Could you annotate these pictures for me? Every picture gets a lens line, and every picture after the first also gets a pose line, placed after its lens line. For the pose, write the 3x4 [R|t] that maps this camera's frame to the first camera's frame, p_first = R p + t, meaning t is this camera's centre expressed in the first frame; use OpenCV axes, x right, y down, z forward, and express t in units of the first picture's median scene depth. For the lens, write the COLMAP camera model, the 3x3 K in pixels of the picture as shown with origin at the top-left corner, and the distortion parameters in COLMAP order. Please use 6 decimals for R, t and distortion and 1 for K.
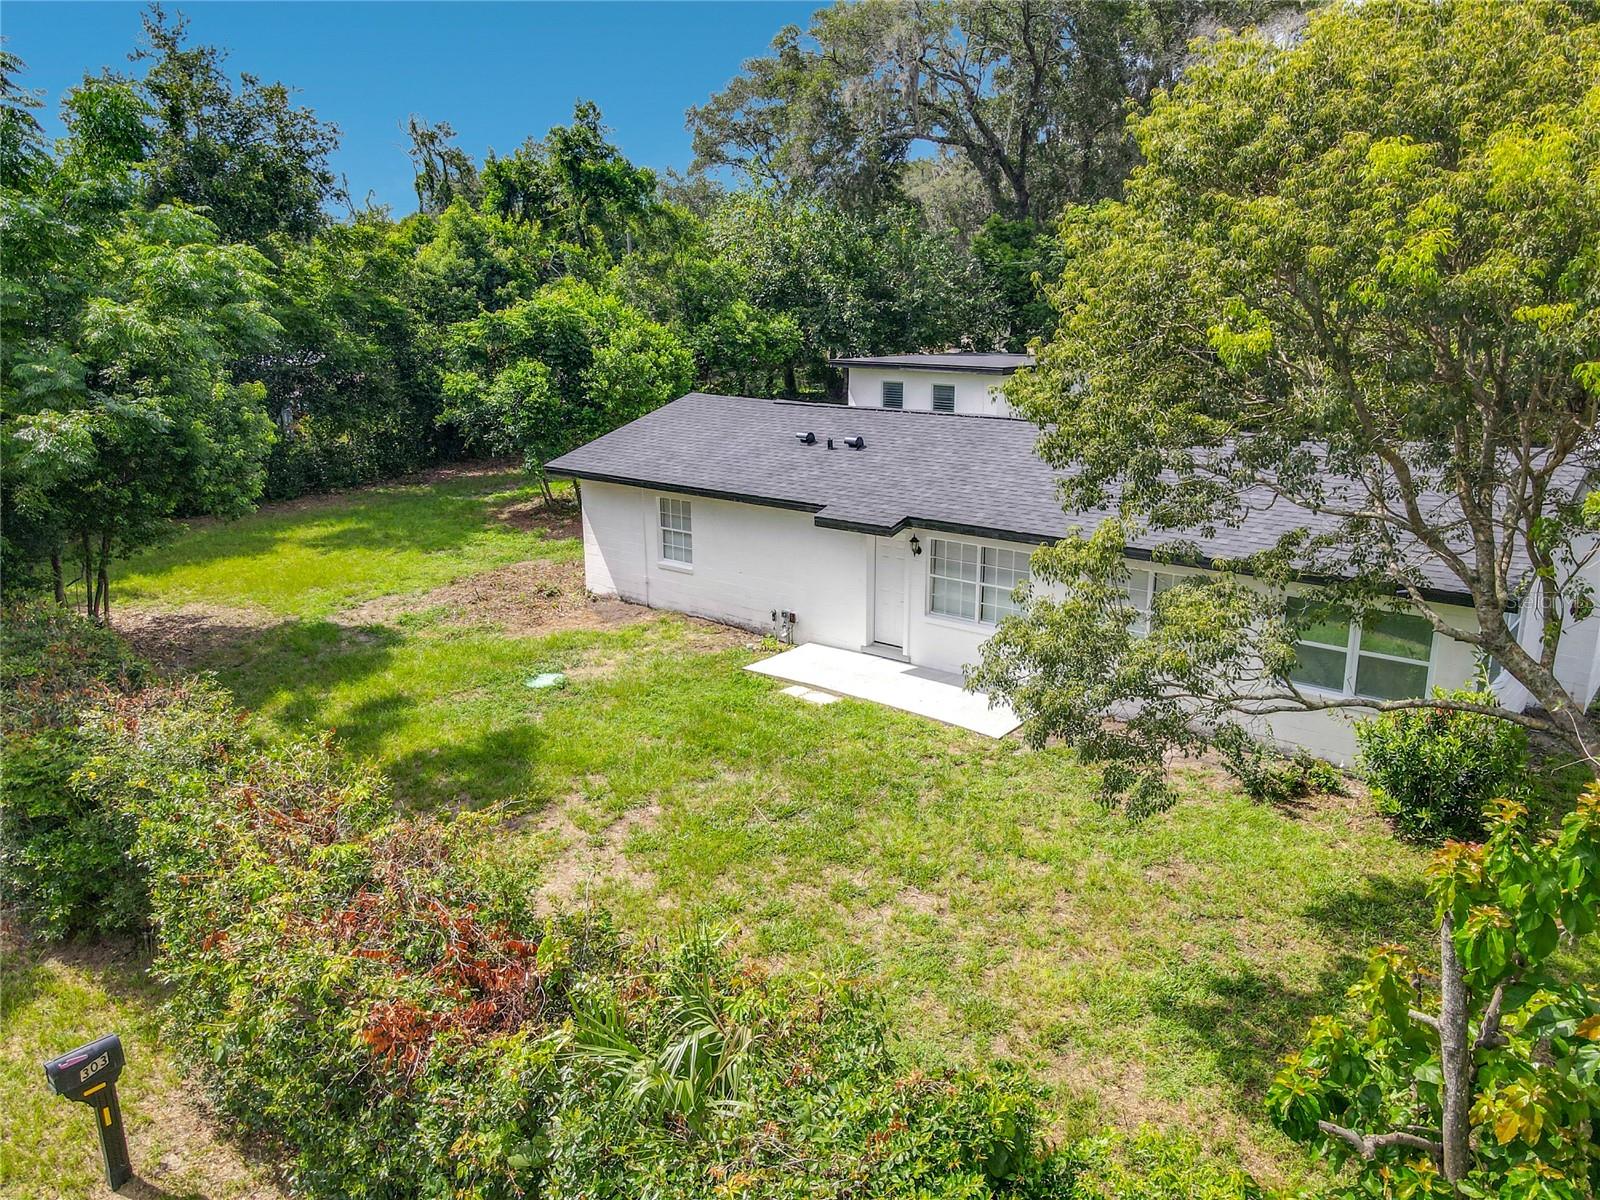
lens RADIAL K [[1126.2, 0, 819.1], [0, 1126.2, 599.2], [0, 0, 1]] dist [0.004856, 0.000834]
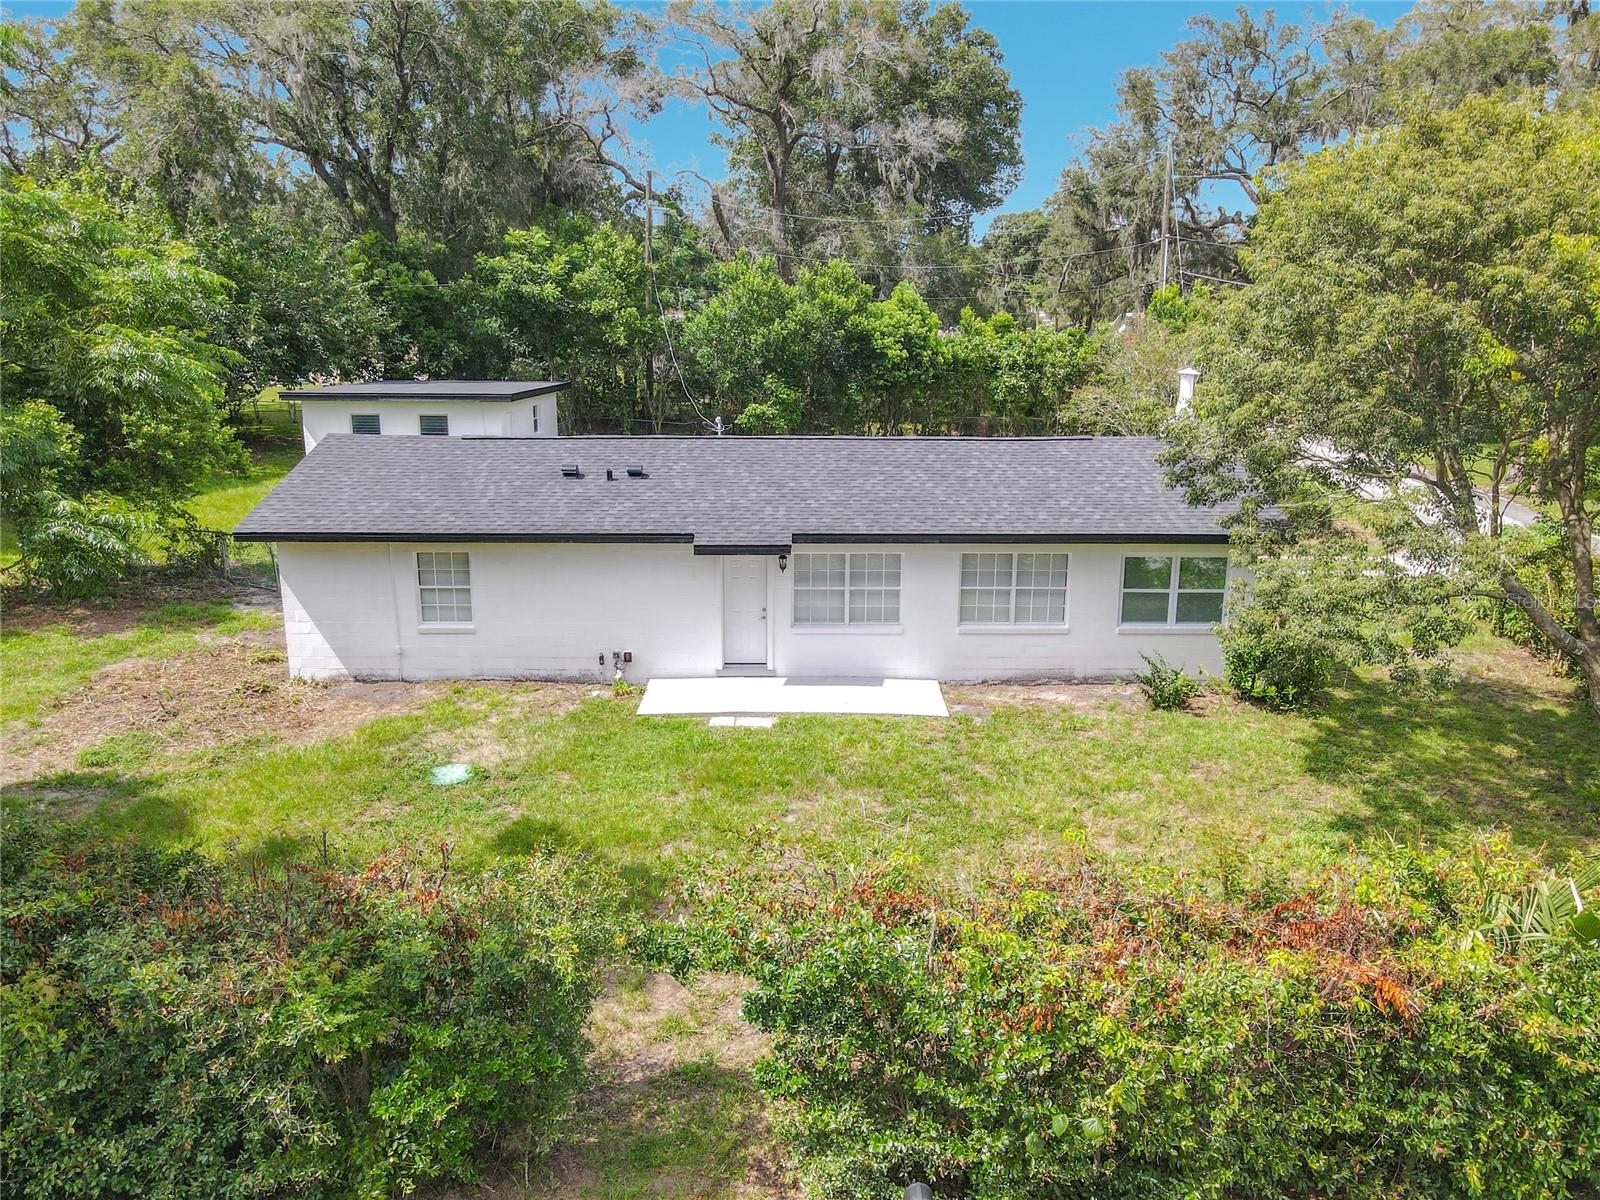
lens RADIAL K [[1126.2, 0, 819.1], [0, 1126.2, 599.2], [0, 0, 1]] dist [0.004856, 0.000834]
pose [[0.785052, -0.145193, 0.602173, -0.486684], [0.157188, 0.987015, 0.033059, -0.039727], [-0.599154, 0.068701, 0.797681, 0.140839]]
